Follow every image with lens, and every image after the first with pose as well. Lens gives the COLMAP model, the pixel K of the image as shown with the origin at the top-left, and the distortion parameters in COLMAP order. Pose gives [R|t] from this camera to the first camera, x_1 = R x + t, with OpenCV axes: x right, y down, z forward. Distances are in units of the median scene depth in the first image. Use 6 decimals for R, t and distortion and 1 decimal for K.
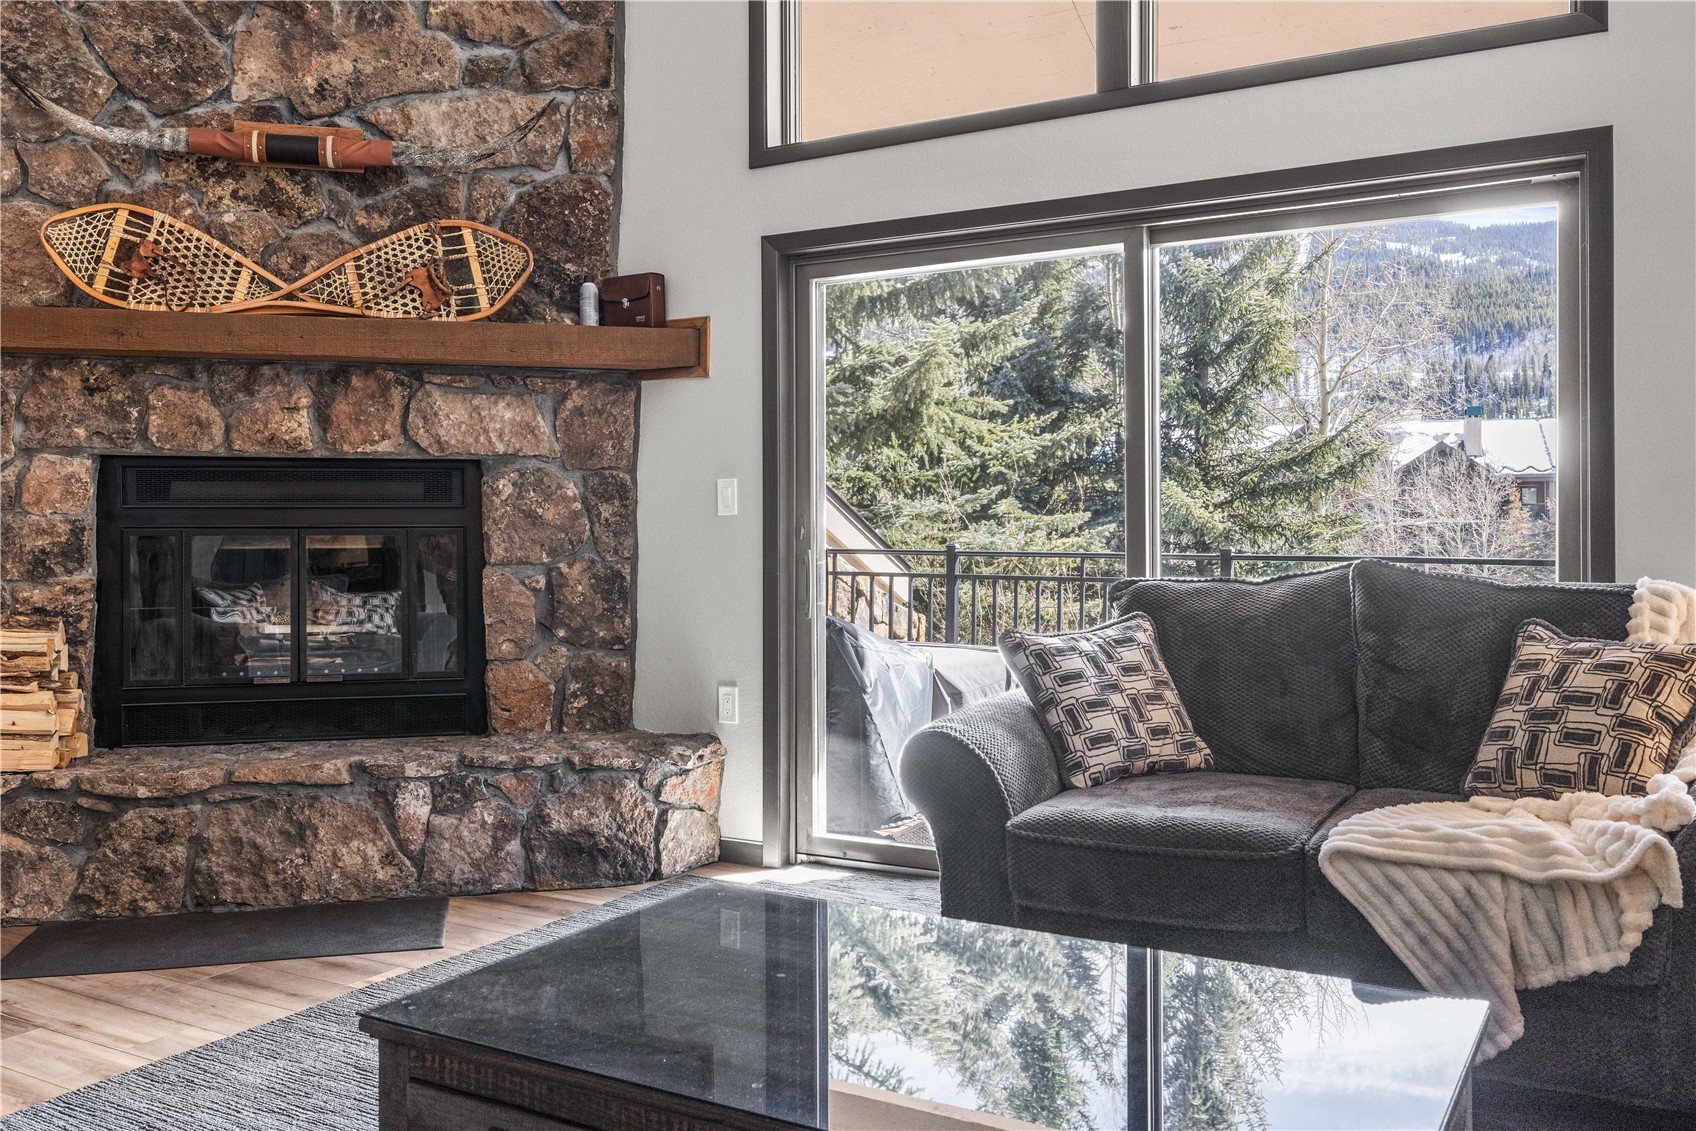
lens RADIAL K [[1394.1, 0, 850.6], [0, 1394.1, 530.8], [0, 0, 1]] dist [0.003892, -0.005497]
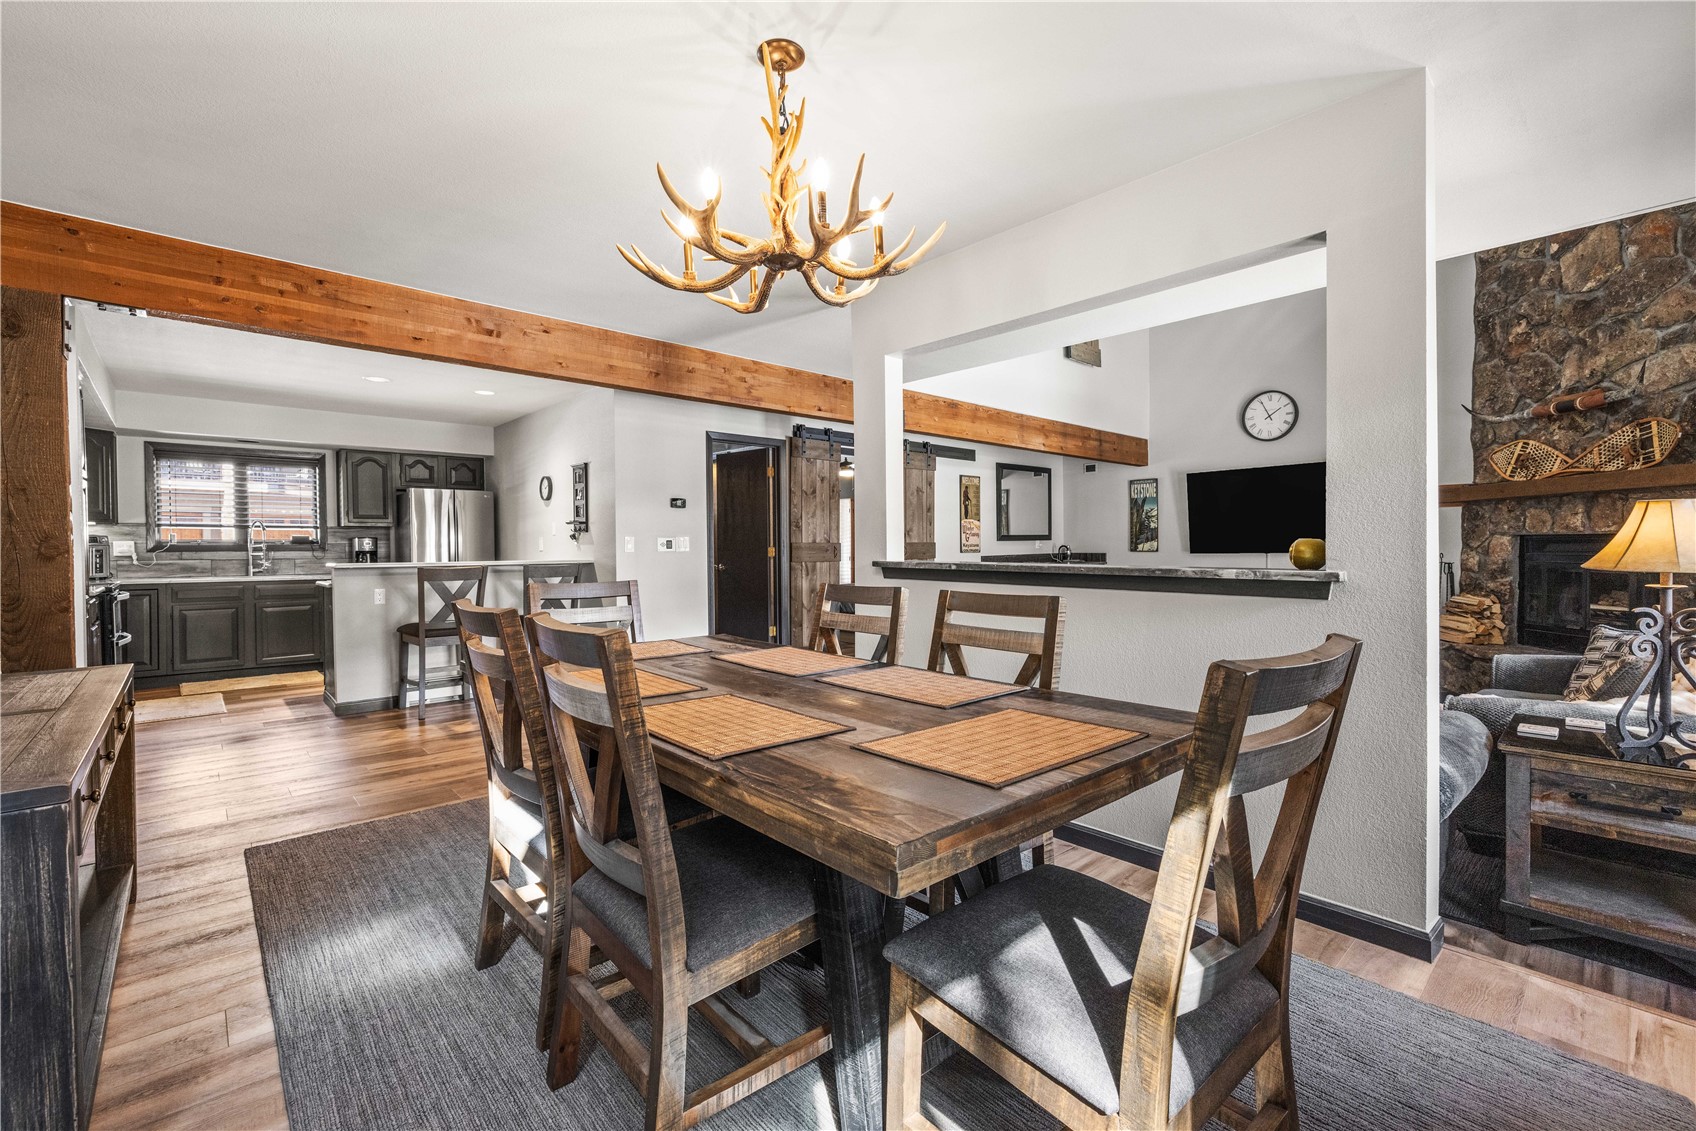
lens RADIAL K [[727.0, 0, 854.1], [0, 727.0, 554.7], [0, 0, 1]] dist [-0.001204, 0.001066]
pose [[-0.288170, 0.016004, -0.957445, 1.139706], [0.011951, 0.999843, 0.013116, -0.048739], [0.957505, -0.007663, -0.288316, 0.178864]]
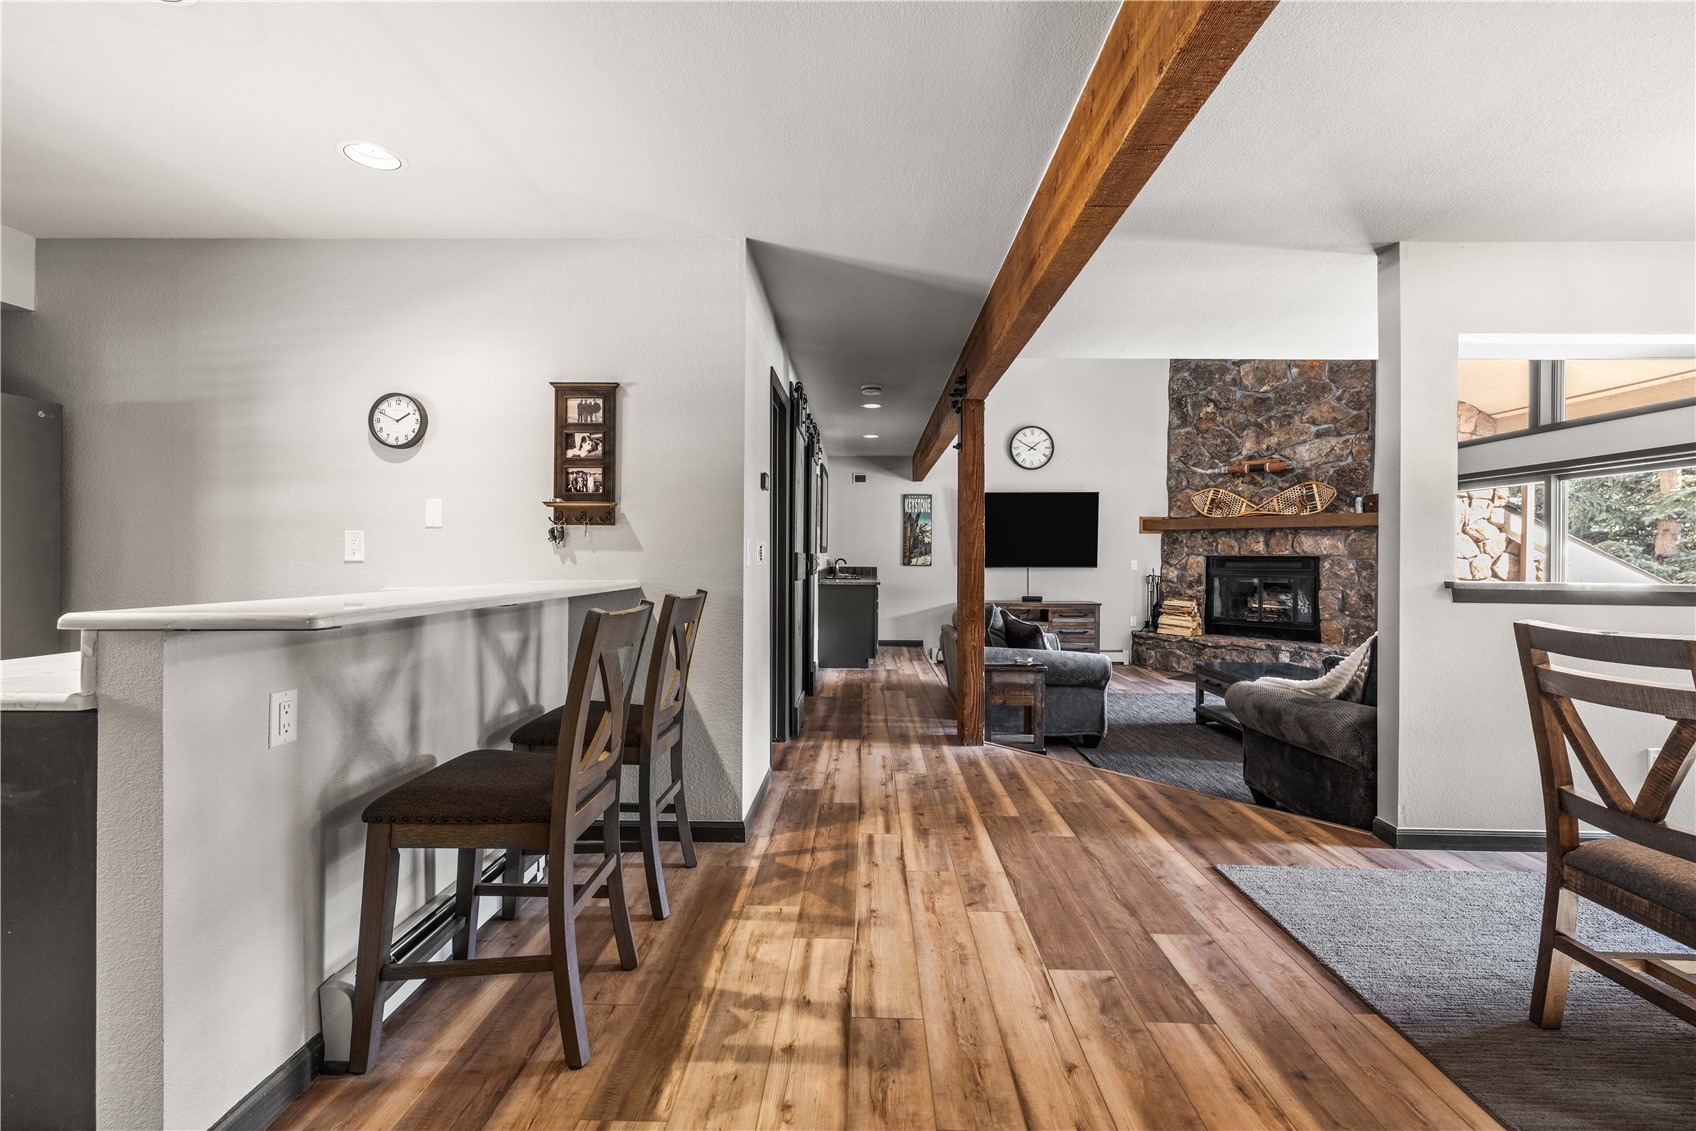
lens RADIAL K [[727.0, 0, 847.6], [0, 727.0, 557.8], [0, 0, 1]] dist [-0.001204, 0.001066]
pose [[0.479186, 0.006555, -0.877689, 0.701305], [-0.003739, 0.999978, 0.005427, -0.054234], [0.877705, 0.000681, 0.479200, -0.768080]]
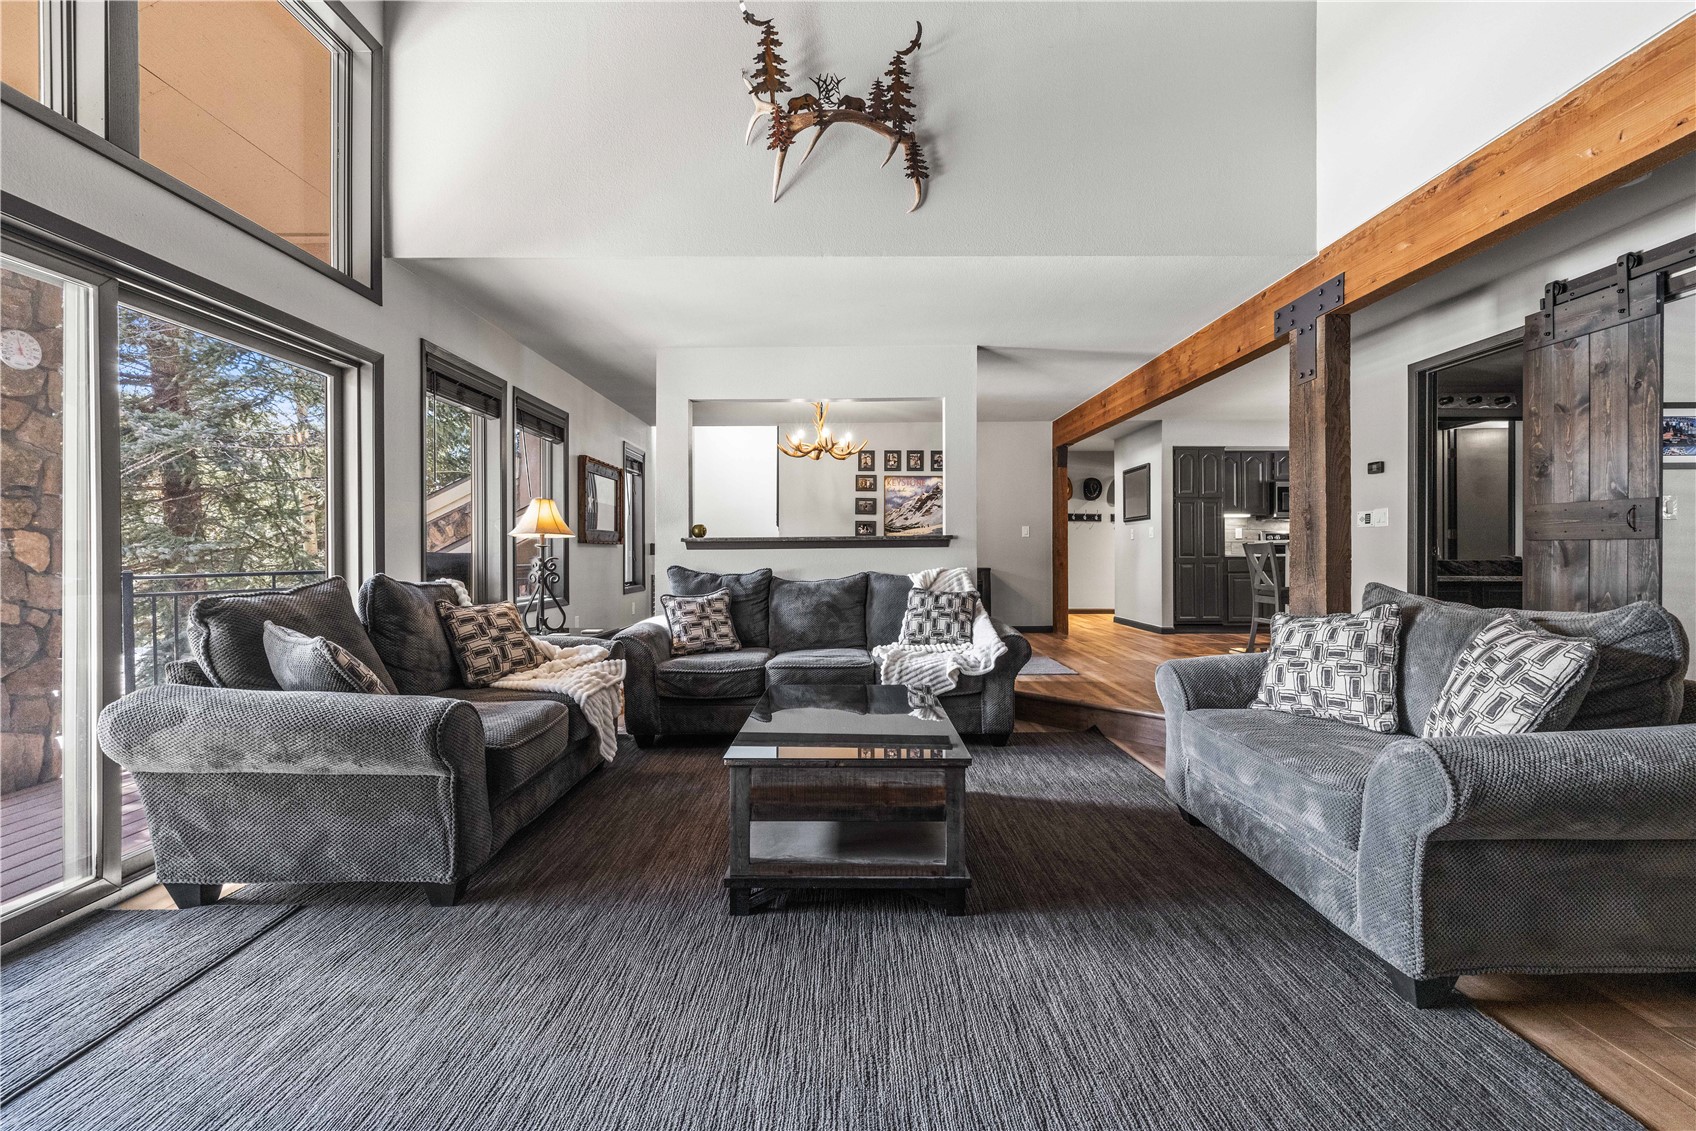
lens RADIAL K [[727.0, 0, 846.7], [0, 727.0, 549.8], [0, 0, 1]] dist [-0.001204, 0.001066]
pose [[-0.501495, 0.008539, 0.865119, -0.513232], [0.001033, 0.999956, -0.009272, 0.000886], [-0.865160, -0.003756, -0.501482, 0.700856]]
